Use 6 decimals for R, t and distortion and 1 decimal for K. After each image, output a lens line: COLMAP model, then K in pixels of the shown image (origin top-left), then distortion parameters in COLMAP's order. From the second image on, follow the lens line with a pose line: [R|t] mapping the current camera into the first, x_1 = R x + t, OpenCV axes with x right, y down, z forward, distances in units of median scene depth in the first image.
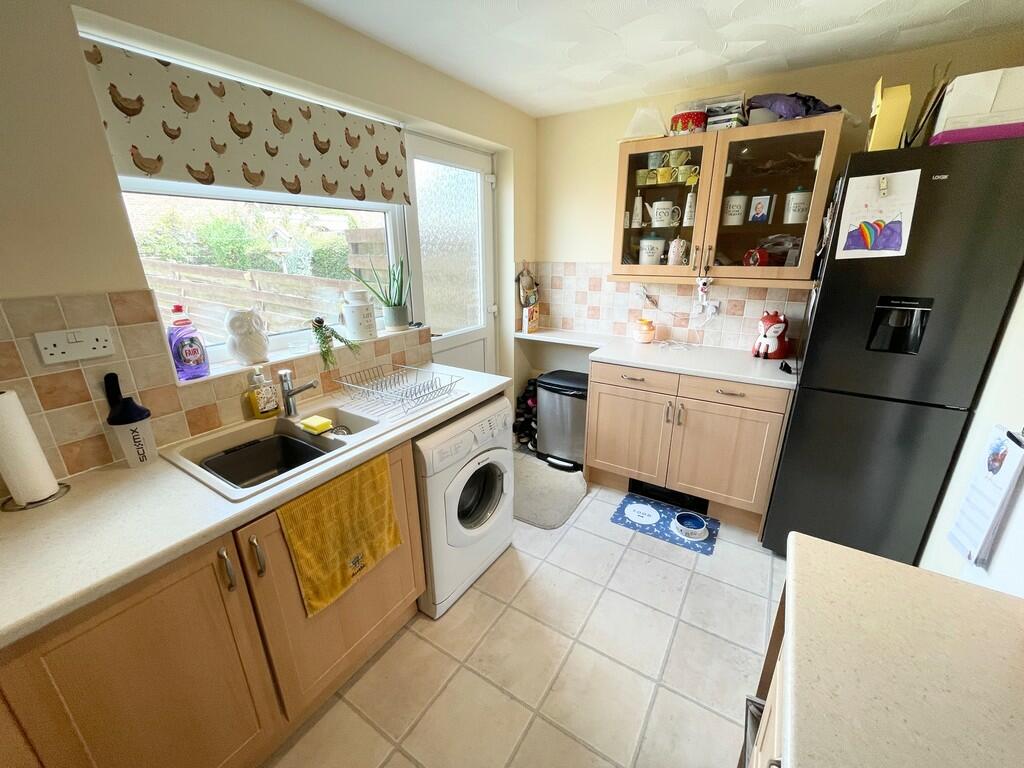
lens RADIAL K [[420.9, 0, 512.0], [0, 420.9, 384.0], [0, 0, 1]] dist [0.015377, -0.000487]
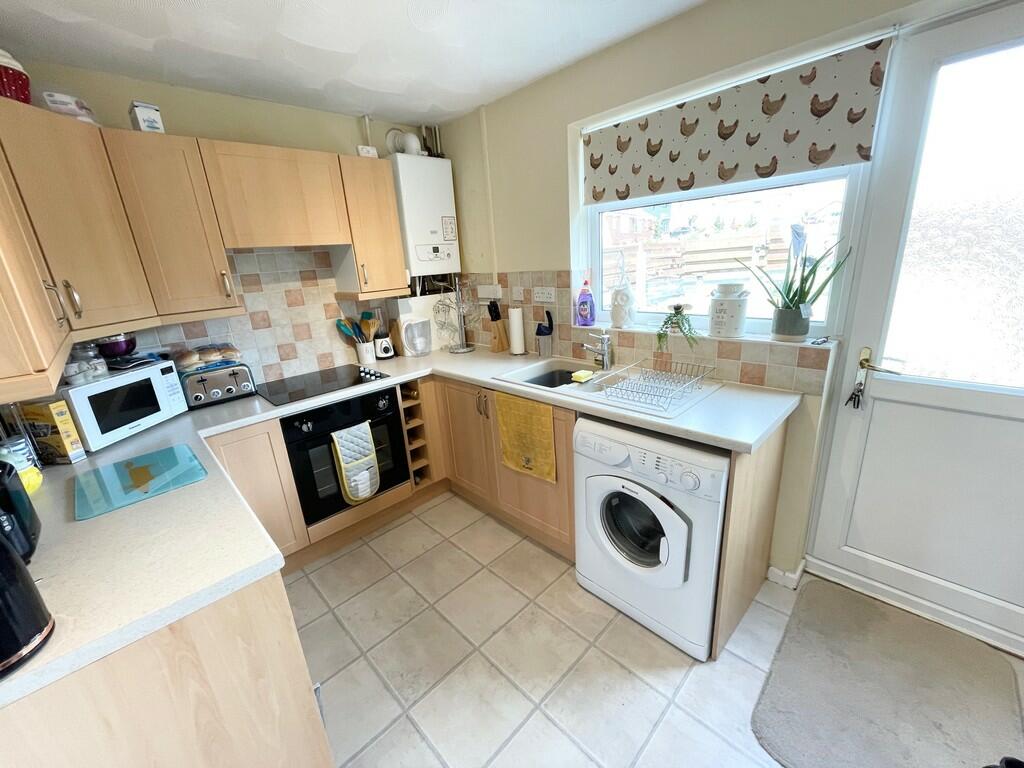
lens RADIAL K [[407.0, 0, 512.0], [0, 407.0, 384.0], [0, 0, 1]] dist [-0.002292, -0.000415]
pose [[-0.215140, 0.310499, -0.925908, 0.759030], [-0.244770, 0.900702, 0.358920, -0.277421], [0.945411, 0.303852, -0.117776, 0.896386]]
